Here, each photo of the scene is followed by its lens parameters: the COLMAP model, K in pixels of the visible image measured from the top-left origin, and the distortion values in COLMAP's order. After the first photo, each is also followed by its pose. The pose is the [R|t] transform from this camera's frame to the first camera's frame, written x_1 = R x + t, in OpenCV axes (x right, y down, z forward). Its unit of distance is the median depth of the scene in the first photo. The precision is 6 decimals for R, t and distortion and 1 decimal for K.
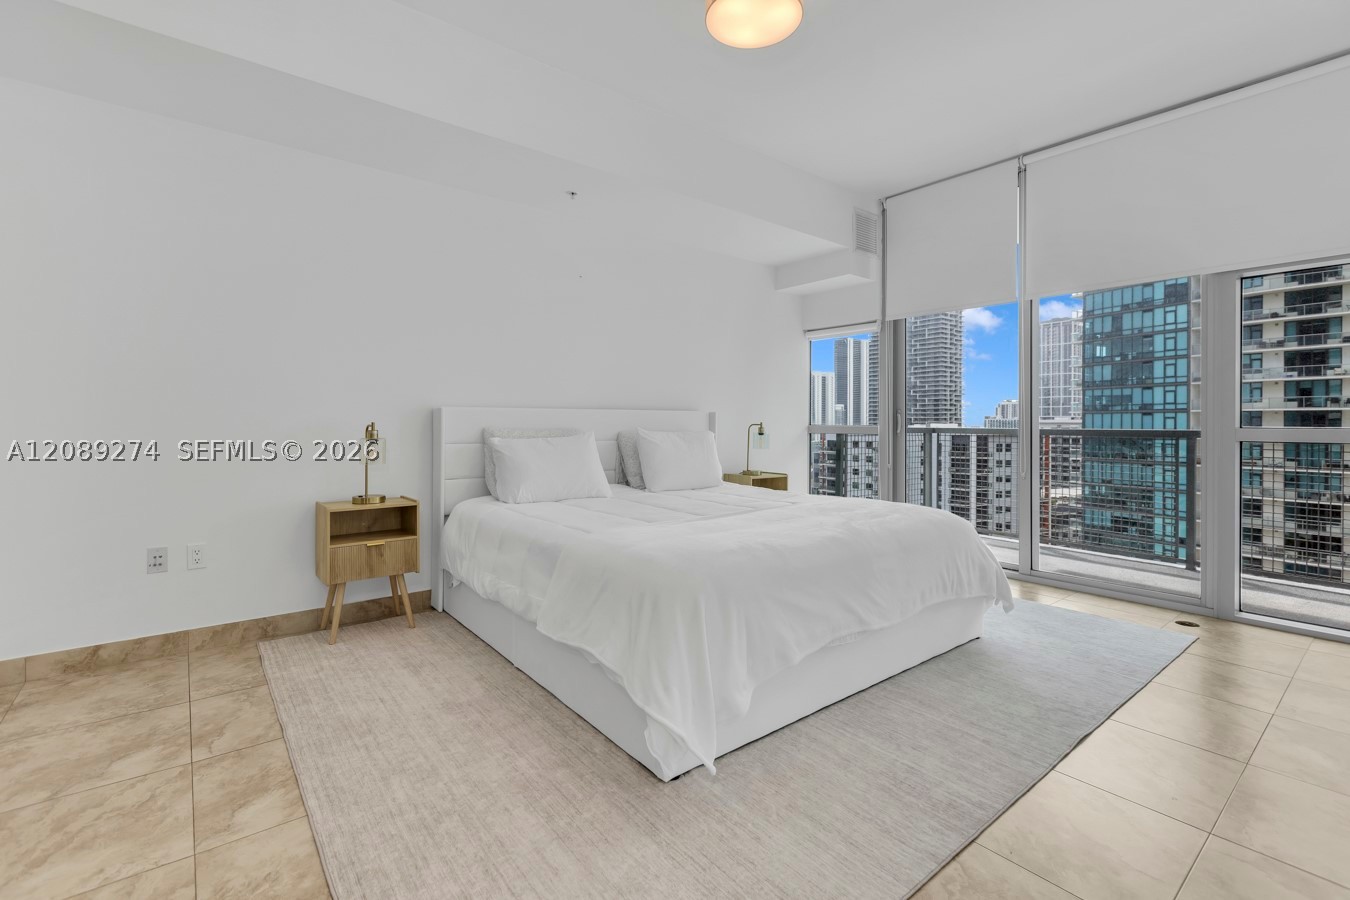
lens RADIAL K [[613.3, 0, 674.3], [0, 613.3, 424.3], [0, 0, 1]] dist [0.000690, 0.001420]
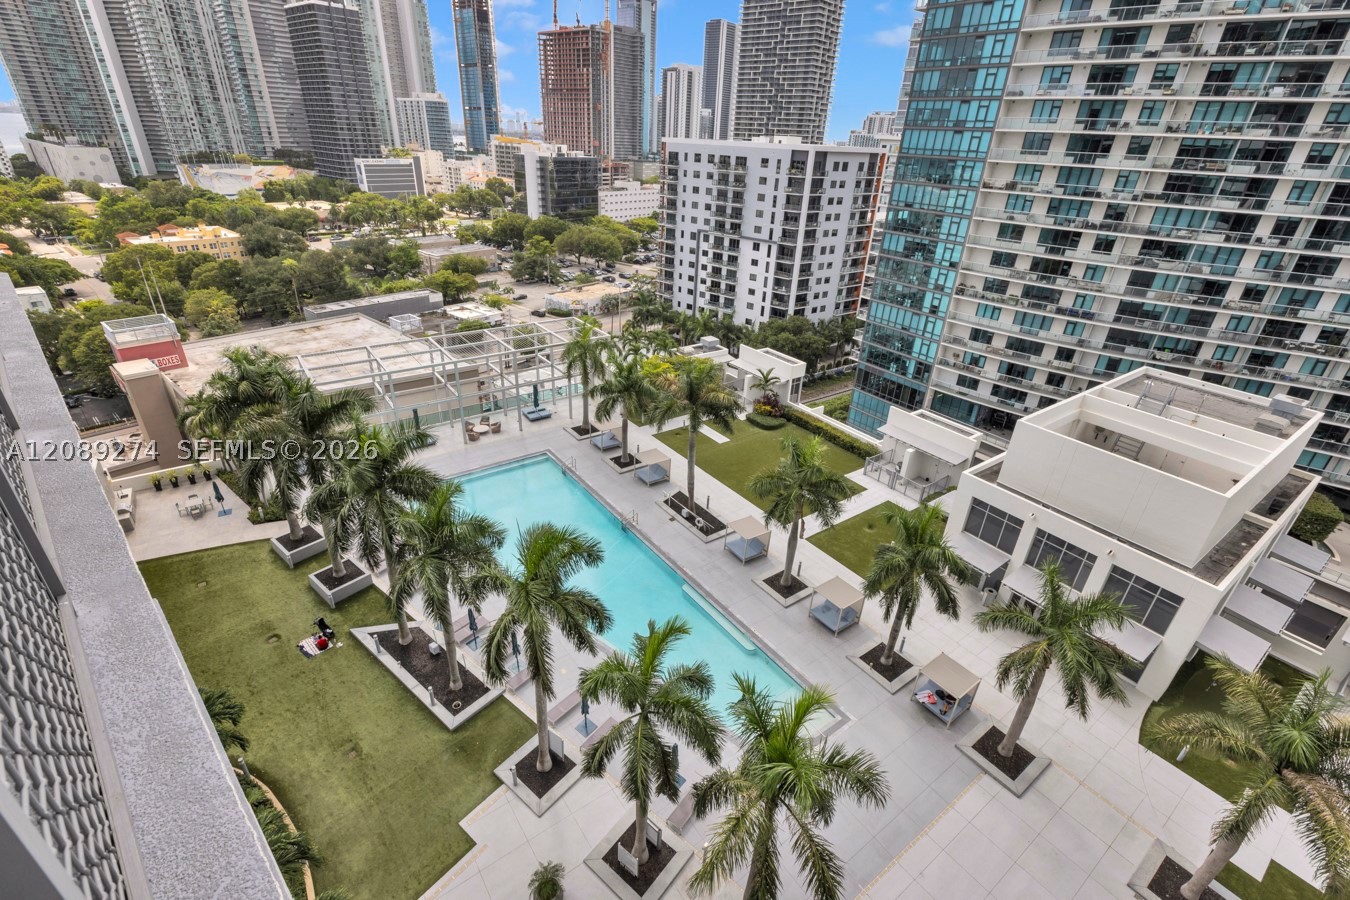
lens RADIAL K [[603.9, 0, 676.3], [0, 603.9, 448.7], [0, 0, 1]] dist [0.004313, -0.001525]
pose [[0.977502, -0.062630, 0.201415, 0.105448], [-0.038750, 0.885326, 0.463353, 0.000677], [-0.207338, -0.460733, 0.862981, 0.026378]]
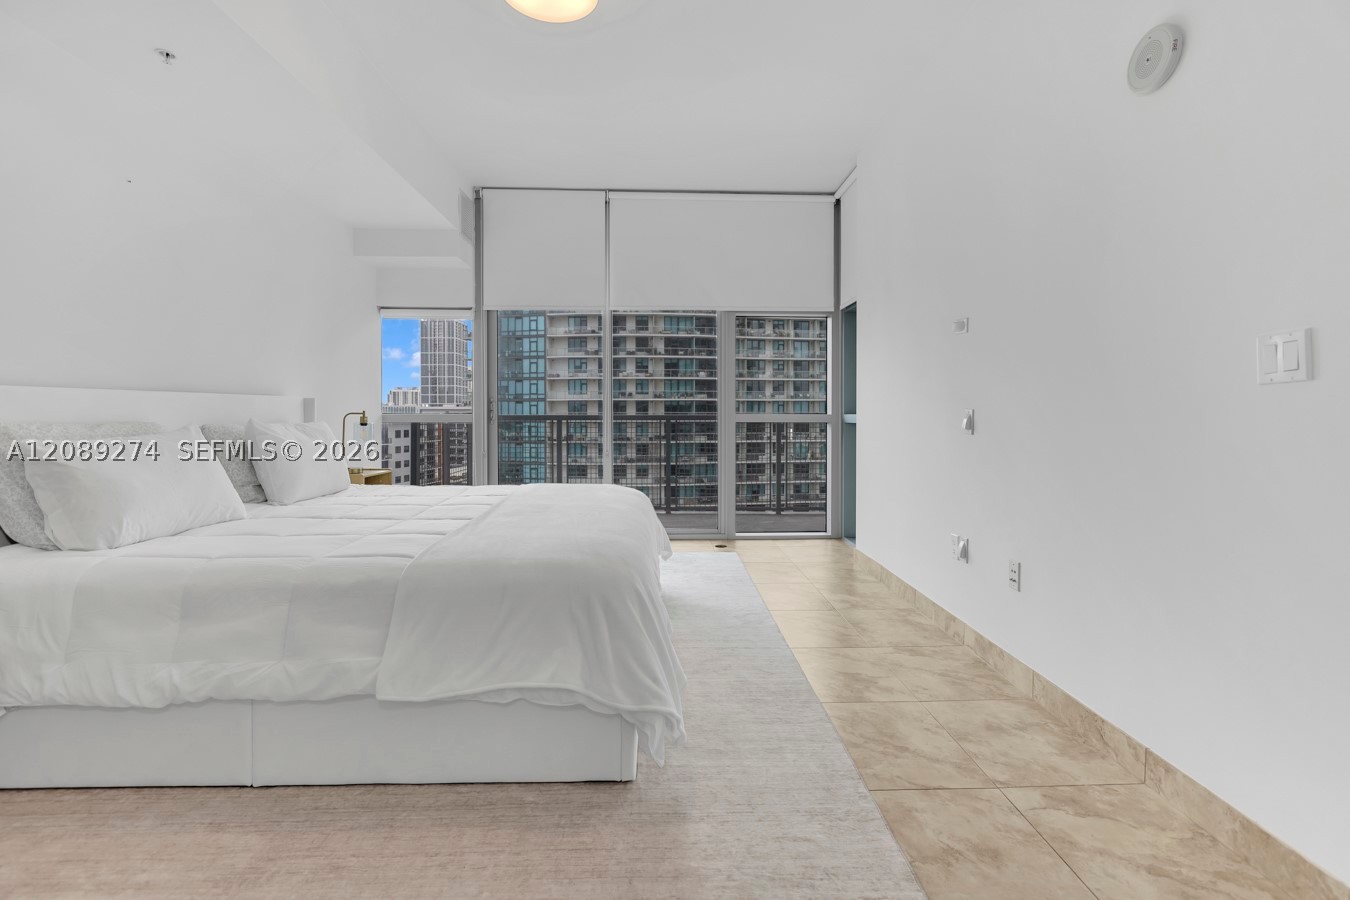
lens RADIAL K [[613.3, 0, 683.5], [0, 613.3, 417.3], [0, 0, 1]] dist [0.000690, 0.001420]
pose [[0.594642, -0.012750, 0.803889, -0.018236], [0.004768, 0.999913, 0.012332, -0.000164], [-0.803976, -0.003500, 0.594651, 0.008781]]
